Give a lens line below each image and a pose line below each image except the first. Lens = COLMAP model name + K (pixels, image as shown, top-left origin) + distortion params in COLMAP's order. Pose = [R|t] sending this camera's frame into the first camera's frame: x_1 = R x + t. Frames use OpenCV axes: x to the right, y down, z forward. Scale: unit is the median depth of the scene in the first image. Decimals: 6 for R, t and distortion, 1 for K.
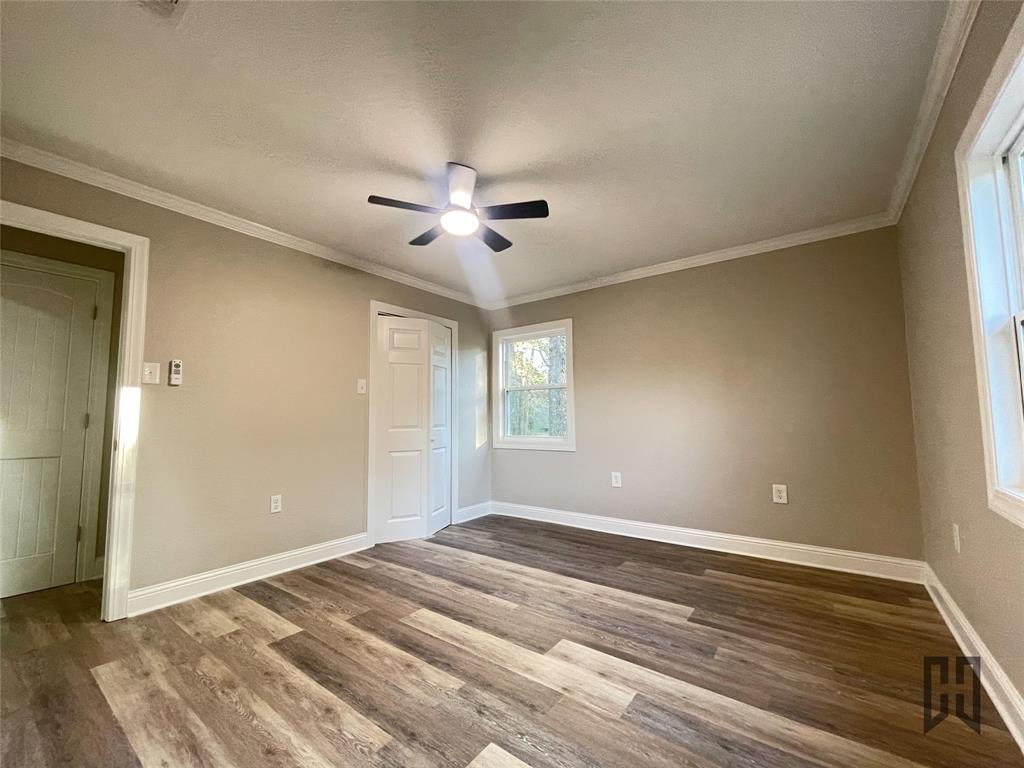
lens RADIAL K [[416.7, 0, 506.7], [0, 416.7, 382.7], [0, 0, 1]] dist [-0.003617, 0.001619]
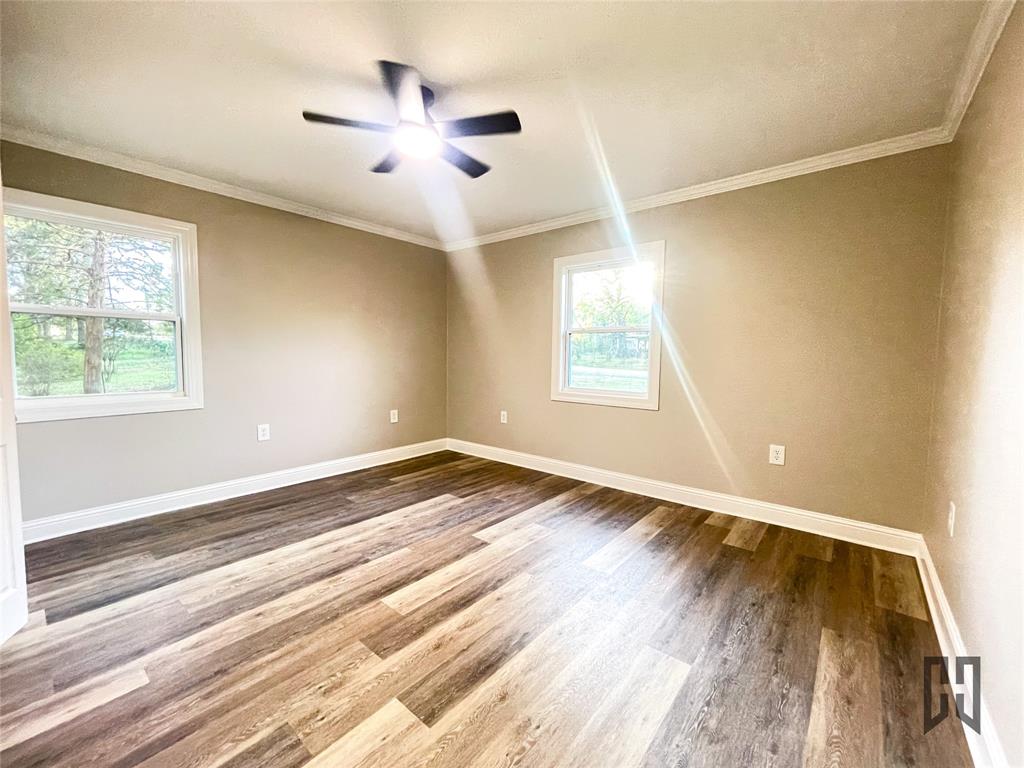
lens RADIAL K [[416.7, 0, 505.7], [0, 416.7, 383.2], [0, 0, 1]] dist [-0.003617, 0.001619]
pose [[0.056204, -0.062297, 0.996474, -0.896033], [-0.098774, 0.992809, 0.067639, 0.024354], [-0.993521, -0.102227, 0.049647, 0.678859]]
